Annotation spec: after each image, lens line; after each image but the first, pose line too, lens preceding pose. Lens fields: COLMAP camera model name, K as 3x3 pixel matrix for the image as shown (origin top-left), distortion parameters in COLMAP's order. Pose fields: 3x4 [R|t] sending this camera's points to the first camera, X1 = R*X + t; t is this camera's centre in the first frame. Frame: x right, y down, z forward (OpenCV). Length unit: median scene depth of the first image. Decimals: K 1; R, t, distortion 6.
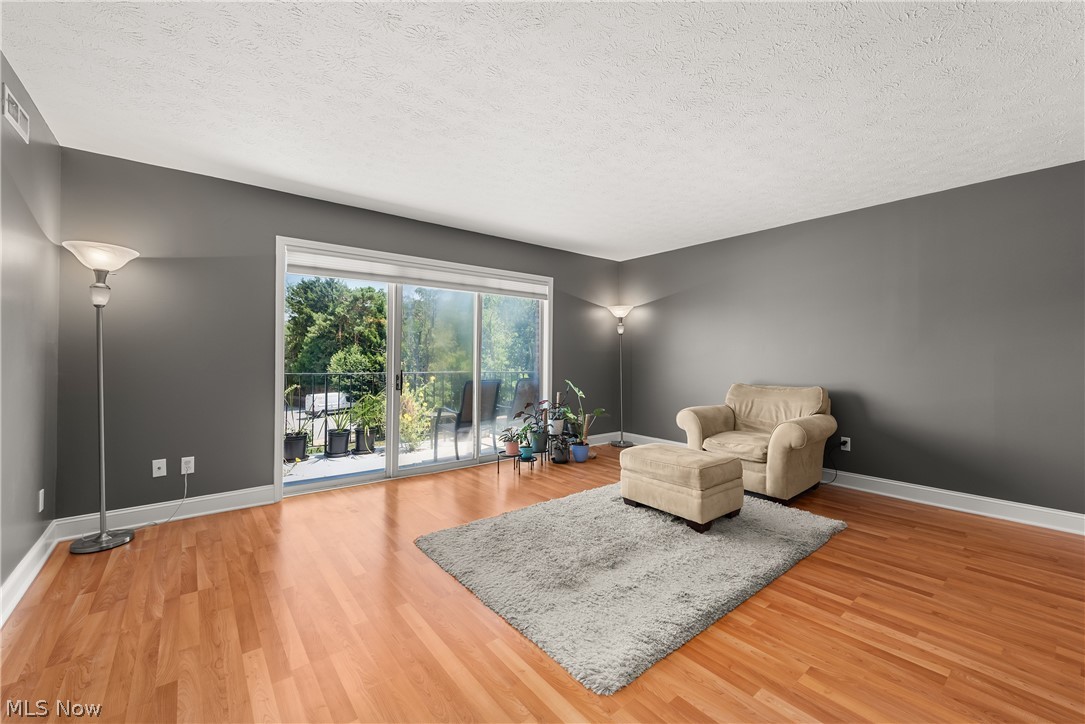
lens RADIAL K [[433.1, 0, 542.2], [0, 433.1, 361.0], [0, 0, 1]] dist [0.000886, -0.001046]
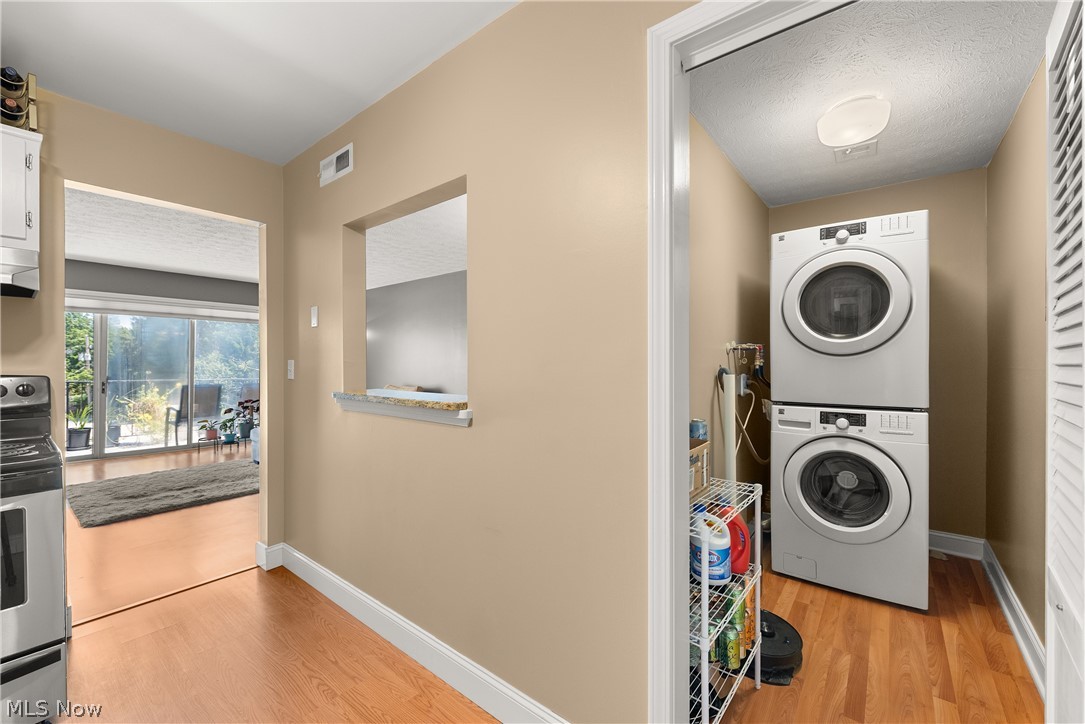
lens RADIAL K [[433.1, 0, 543.6], [0, 433.1, 365.2], [0, 0, 1]] dist [0.000886, -0.001046]
pose [[0.978020, -0.004946, 0.208450, 0.593431], [0.005939, 0.999974, -0.004136, -0.004047], [-0.208424, 0.005283, 0.978024, -0.490876]]
